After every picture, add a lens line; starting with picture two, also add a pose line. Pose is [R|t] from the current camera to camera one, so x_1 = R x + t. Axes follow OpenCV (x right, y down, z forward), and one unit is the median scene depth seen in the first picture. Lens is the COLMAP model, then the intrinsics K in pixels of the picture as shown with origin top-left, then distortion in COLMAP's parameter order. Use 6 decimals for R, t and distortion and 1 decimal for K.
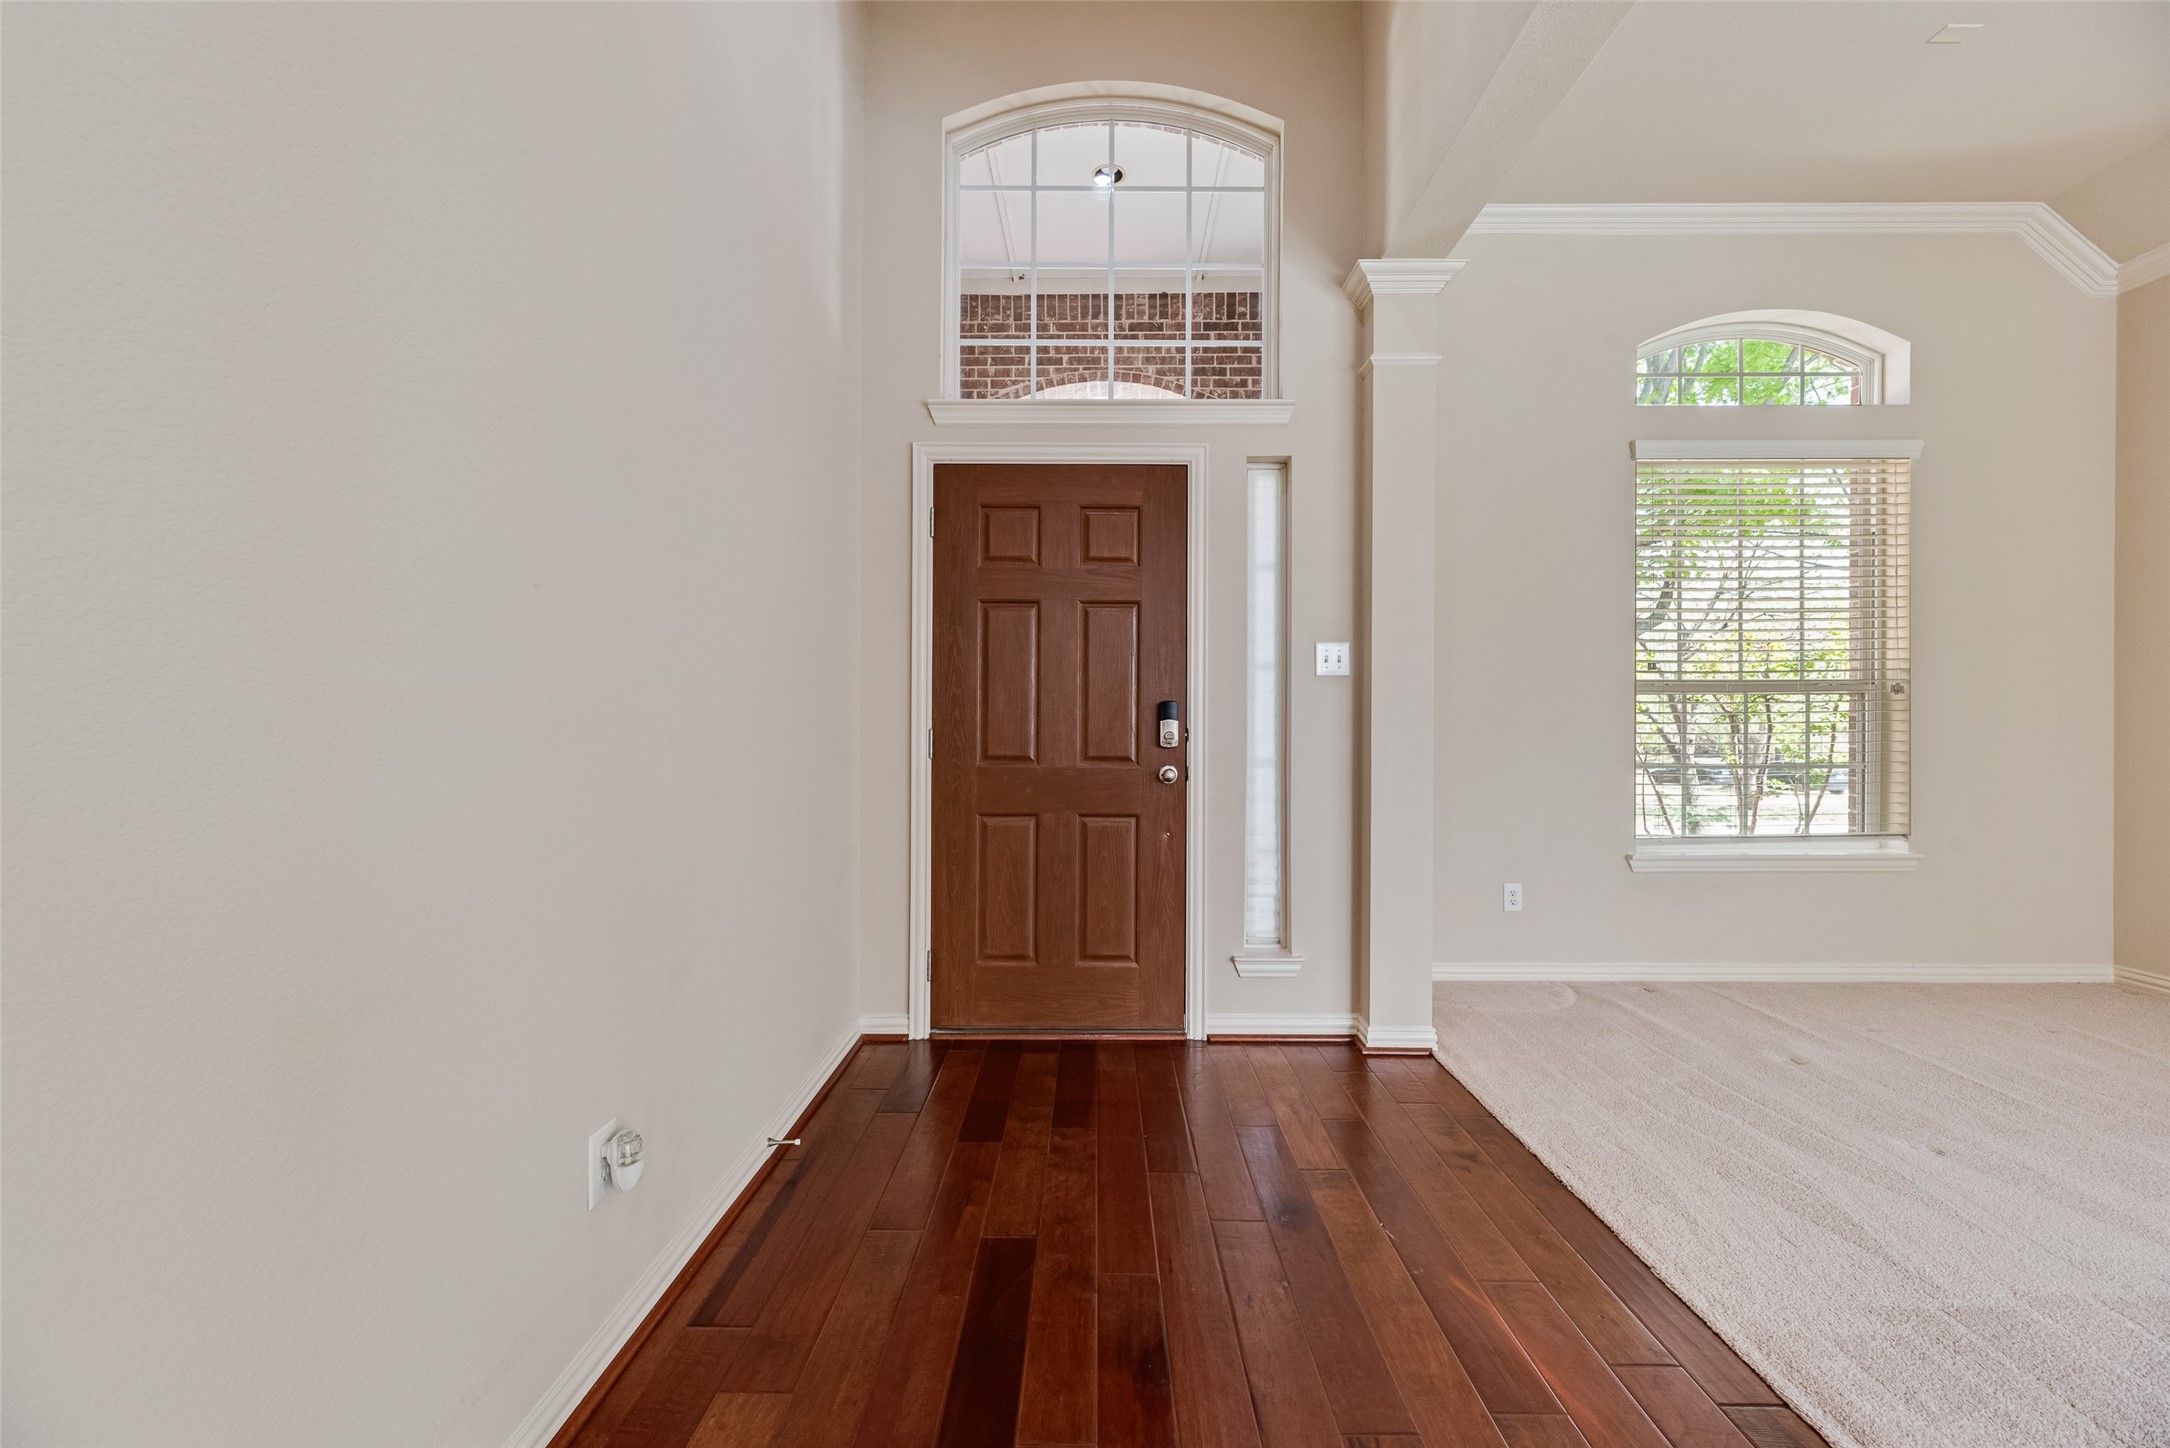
lens RADIAL K [[883.1, 0, 1095.7], [0, 883.1, 725.1], [0, 0, 1]] dist [0.011305, -0.000422]
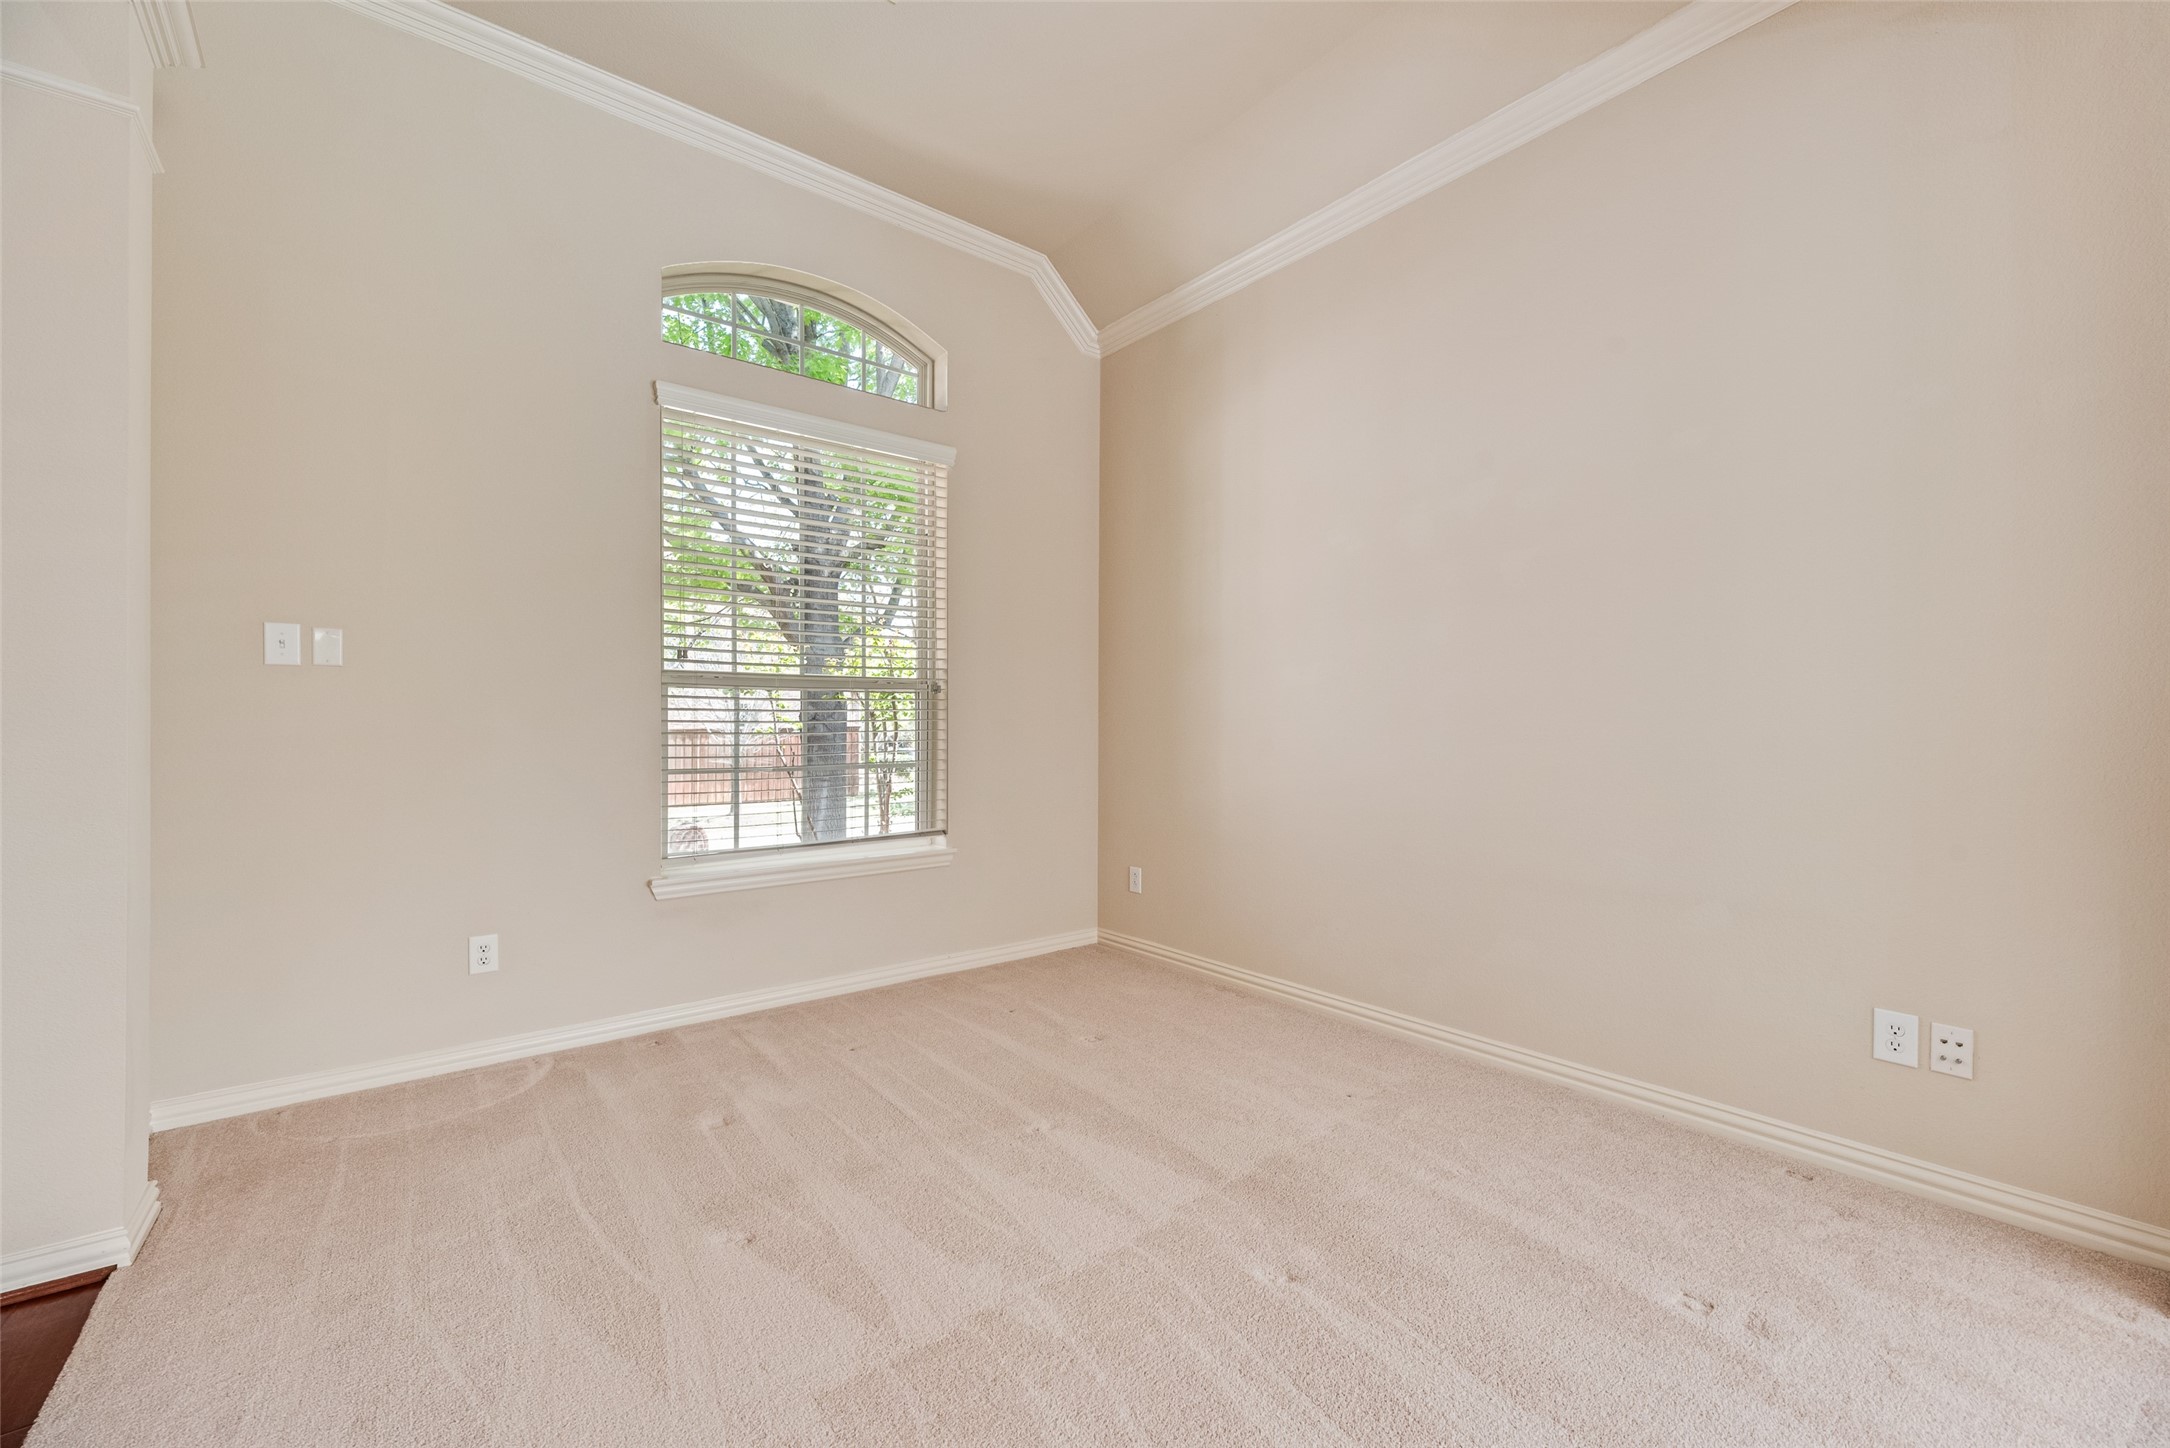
lens RADIAL K [[899.5, 0, 1085.0], [0, 899.5, 724.0], [0, 0, 1]] dist [0.001098, 0.000079]
pose [[0.781910, 0.000794, 0.623391, 0.397278], [-0.002686, 0.999994, 0.002095, -0.002545], [-0.623386, -0.003313, 0.781907, 0.091475]]
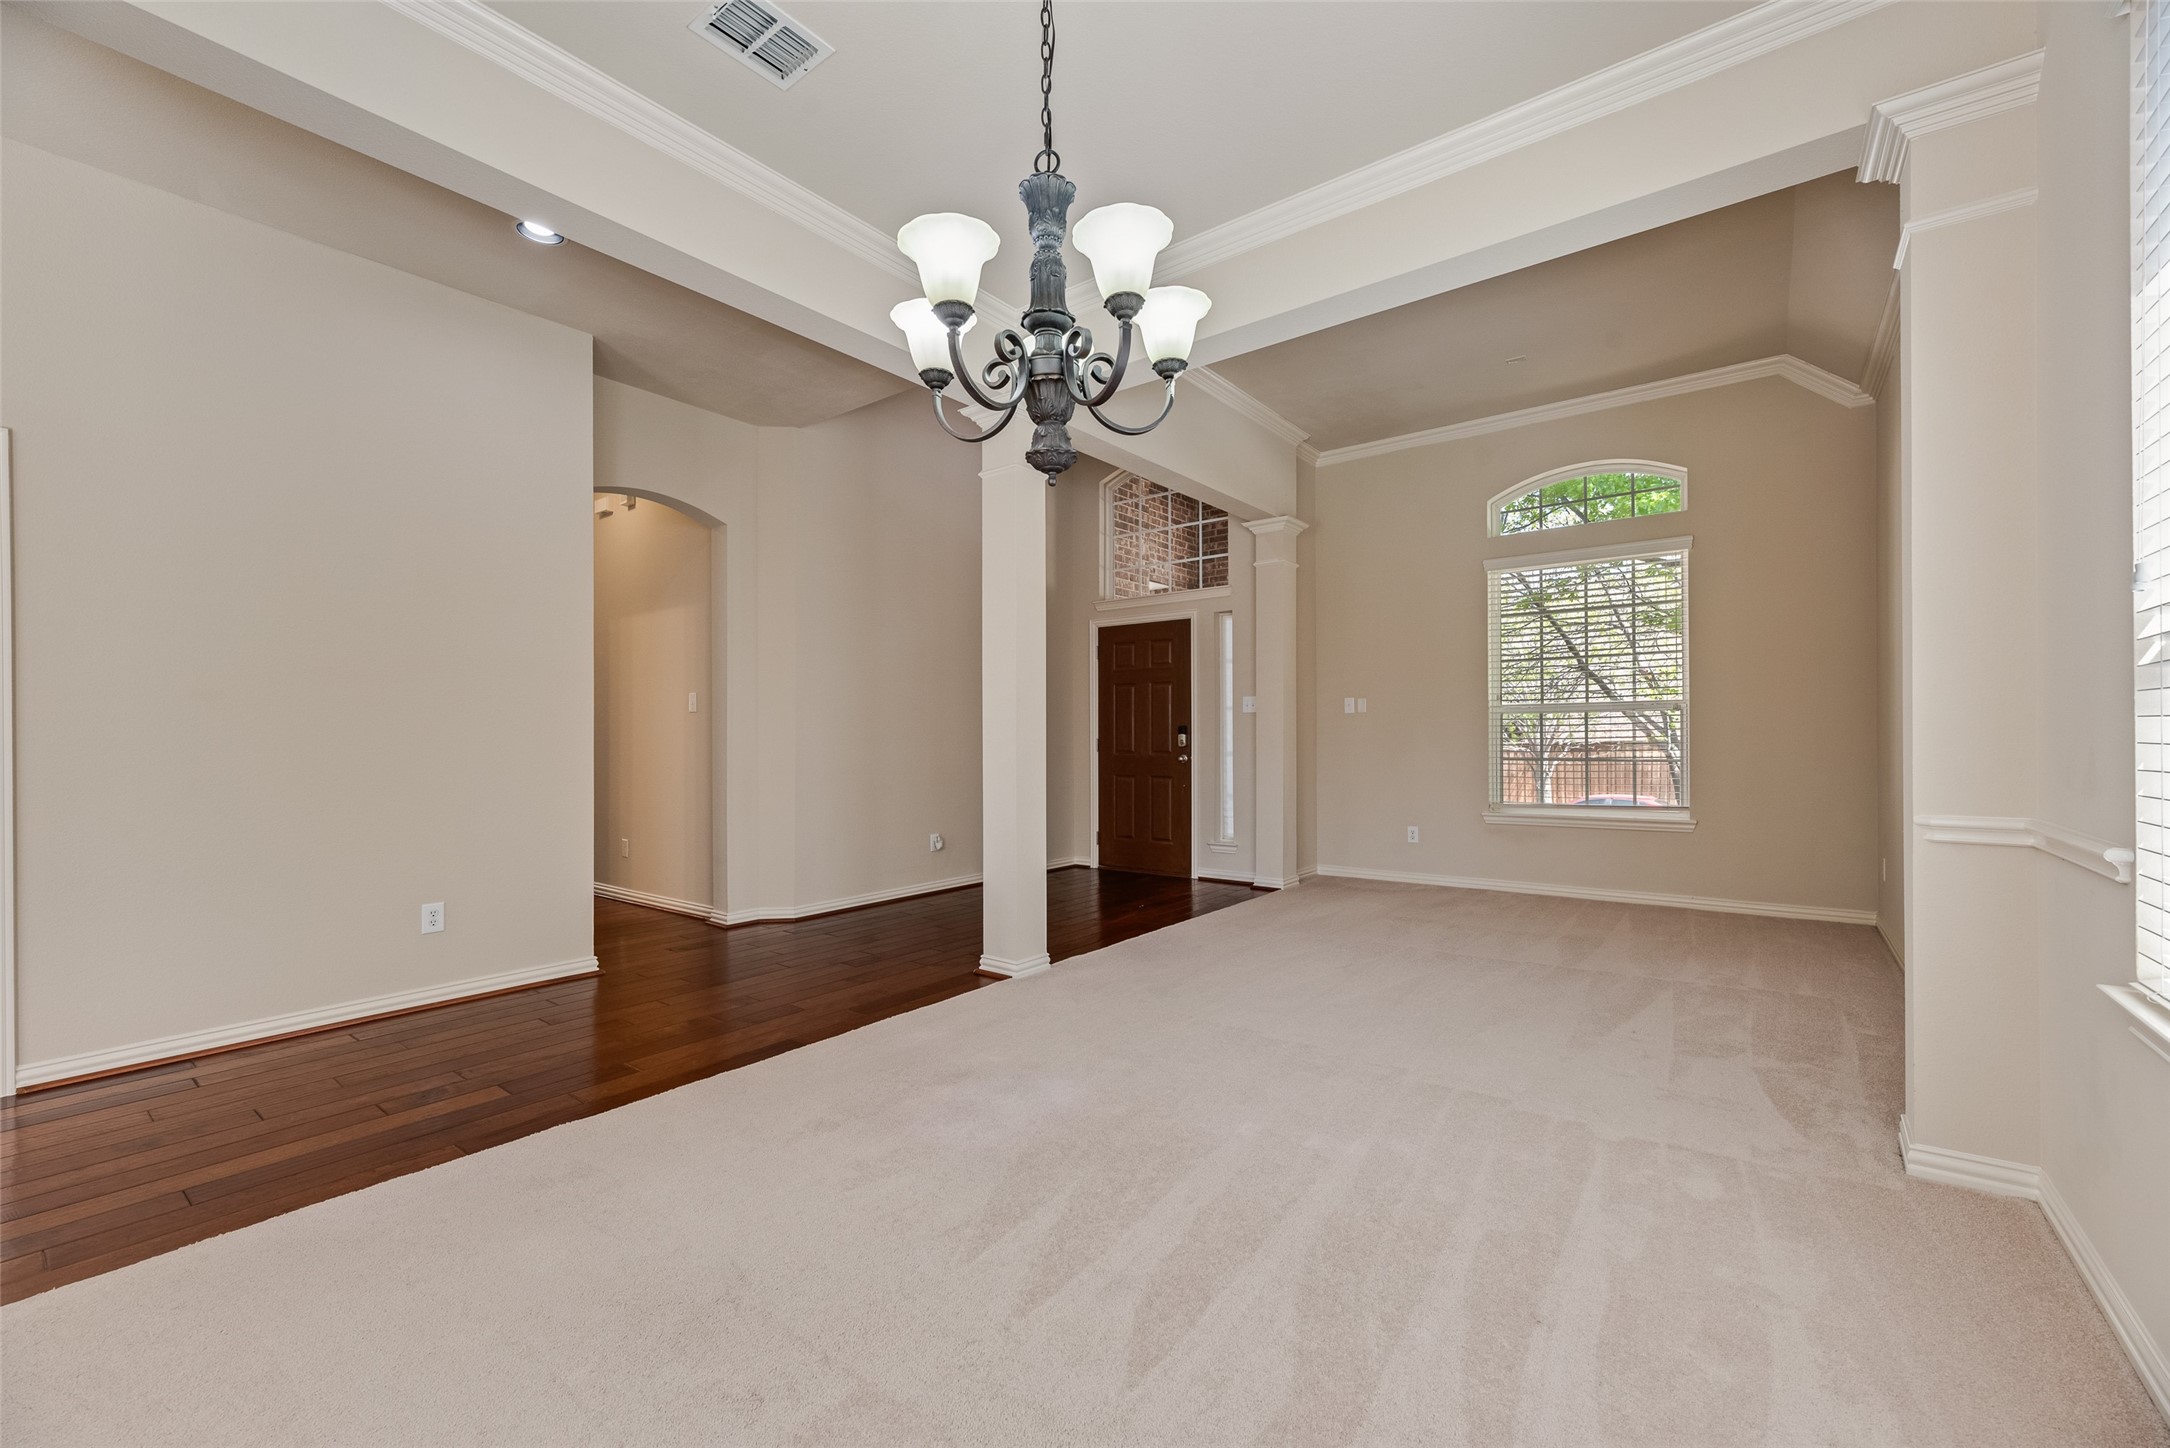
lens RADIAL K [[873.8, 0, 1084.9], [0, 873.8, 734.4], [0, 0, 1]] dist [0.002904, -0.000099]
pose [[0.790080, -0.010611, -0.612912, 1.018033], [0.008096, 0.999944, -0.006876, 0.006409], [0.612950, 0.000470, 0.790121, -0.735980]]
